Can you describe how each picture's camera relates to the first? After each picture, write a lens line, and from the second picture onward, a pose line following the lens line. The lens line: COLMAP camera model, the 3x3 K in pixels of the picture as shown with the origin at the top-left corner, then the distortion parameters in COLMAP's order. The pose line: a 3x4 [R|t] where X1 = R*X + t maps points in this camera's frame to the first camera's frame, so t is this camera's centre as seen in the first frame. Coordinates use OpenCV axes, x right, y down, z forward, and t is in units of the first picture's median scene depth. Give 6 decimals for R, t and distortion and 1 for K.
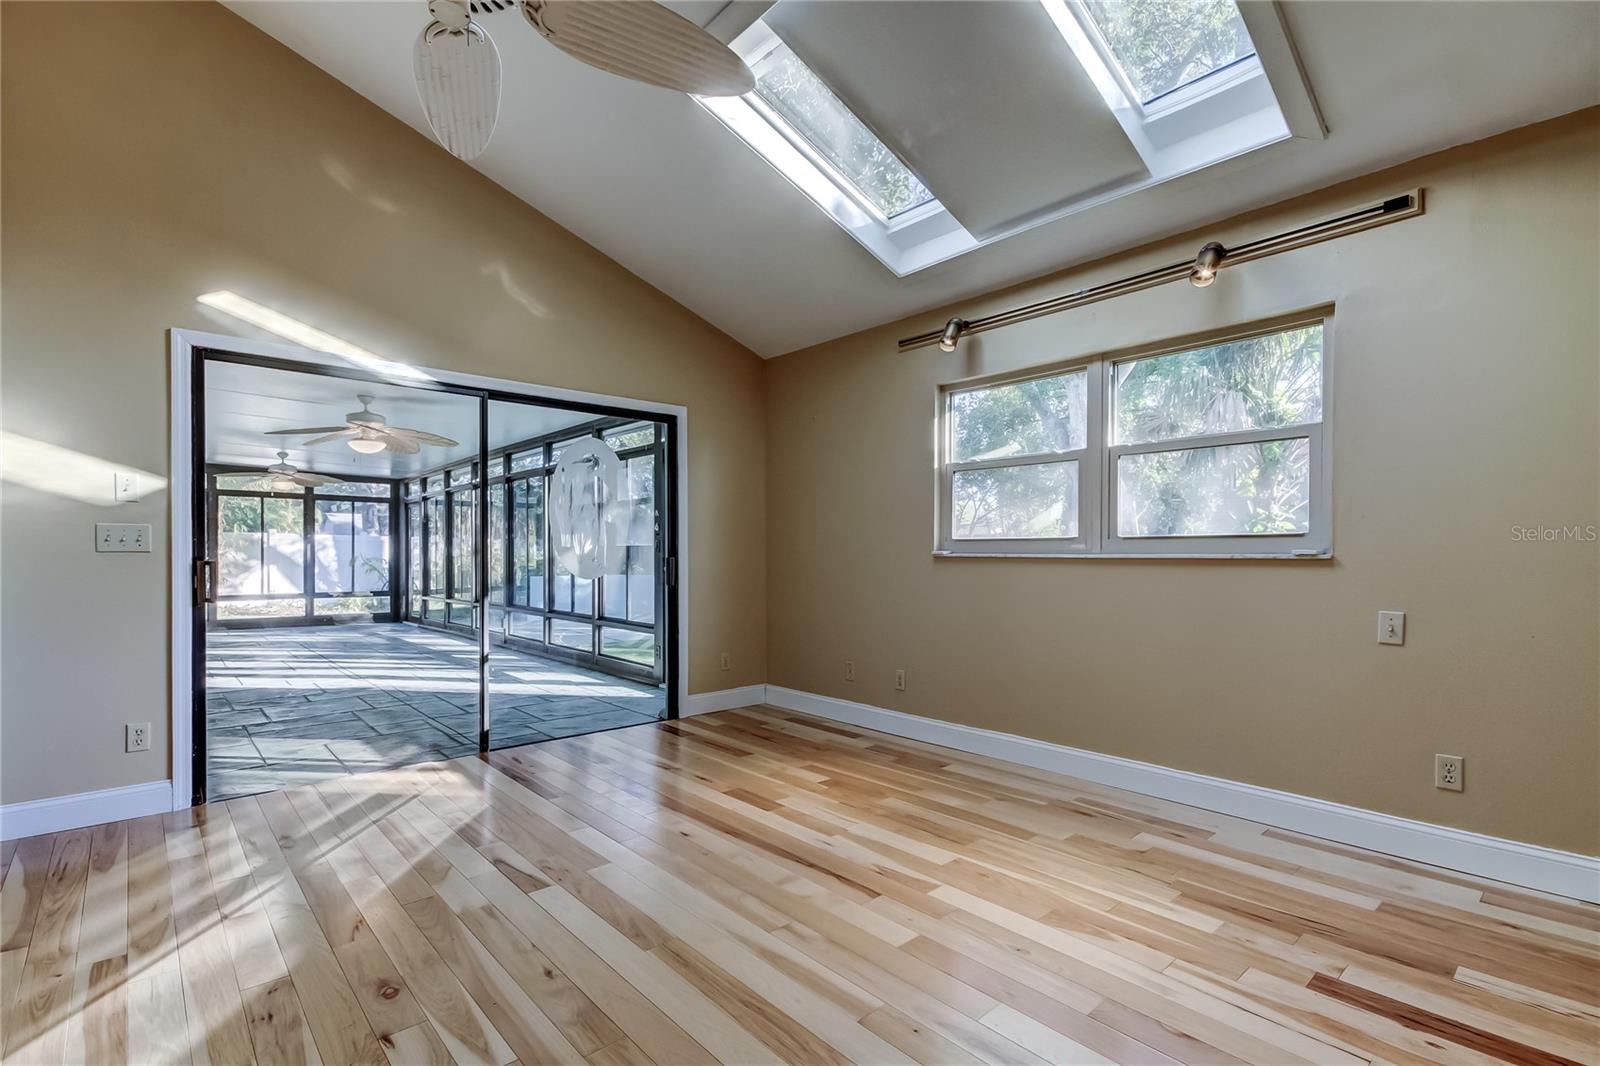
lens RADIAL K [[735.6, 0, 808.7], [0, 735.6, 551.0], [0, 0, 1]] dist [0.010982, -0.000100]
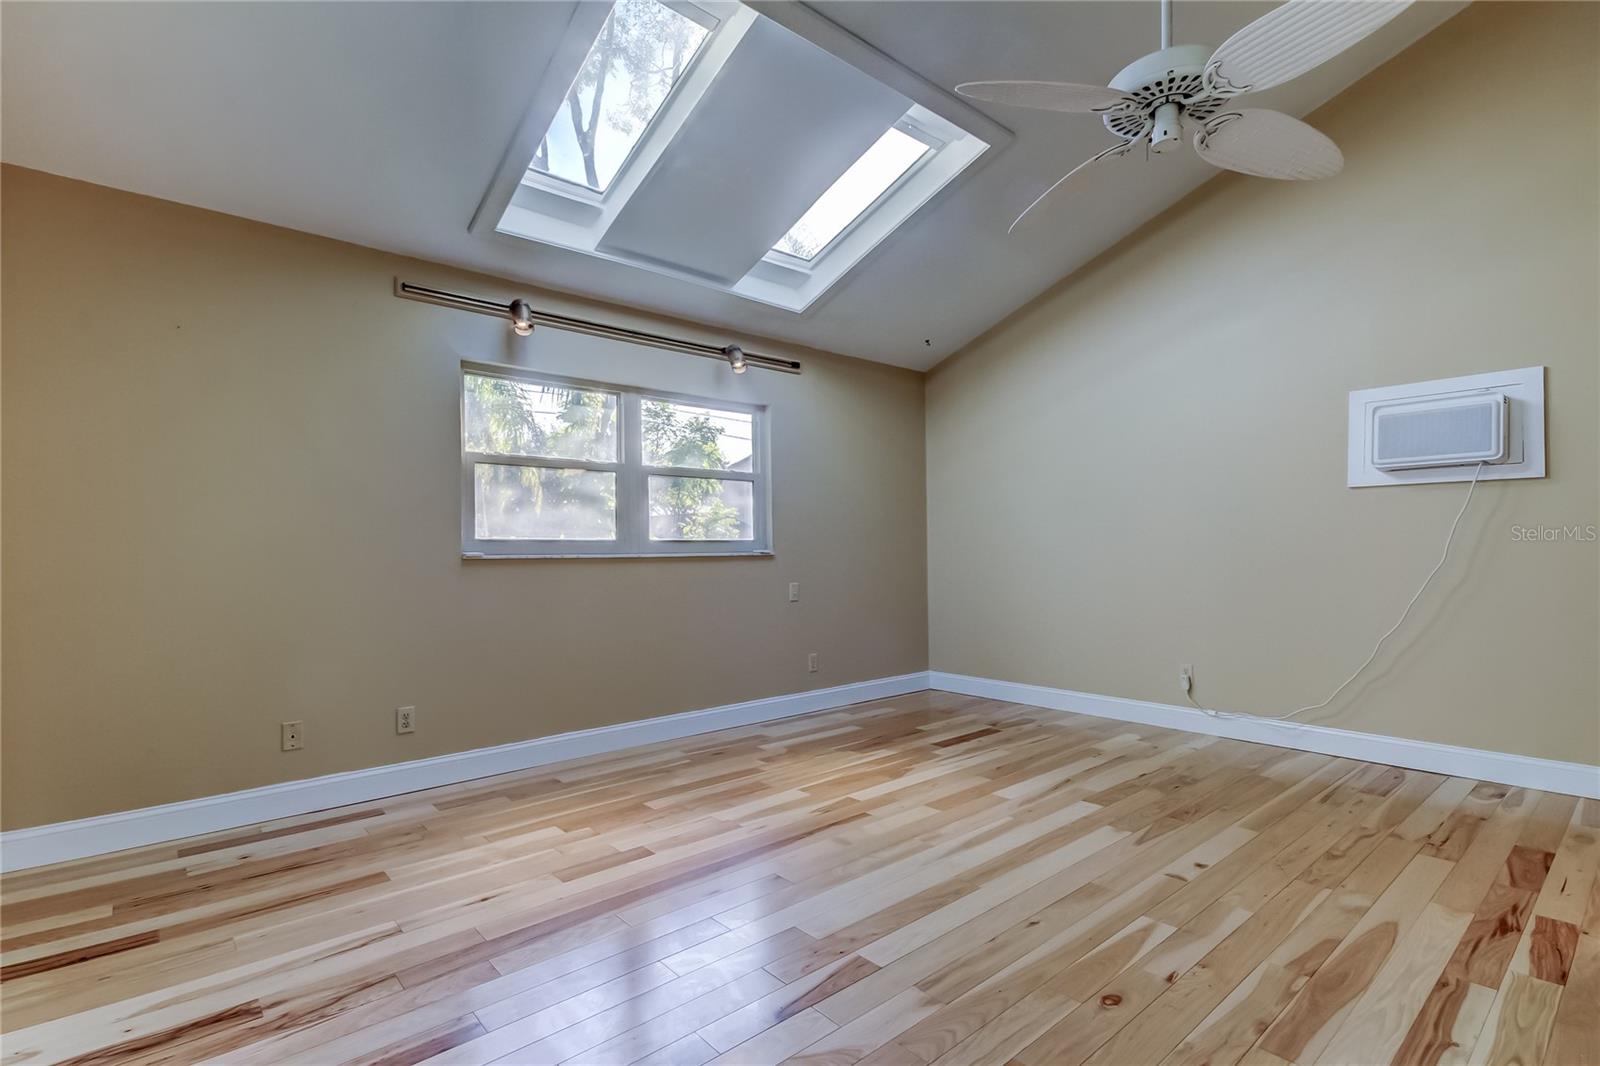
lens RADIAL K [[731.9, 0, 797.1], [0, 731.9, 544.8], [0, 0, 1]] dist [0.013632, 0.000224]
pose [[0.043877, 0.011634, 0.998969, -0.881856], [0.009471, 0.999882, -0.012060, 0.006099], [-0.998992, 0.009990, 0.043761, 0.775371]]
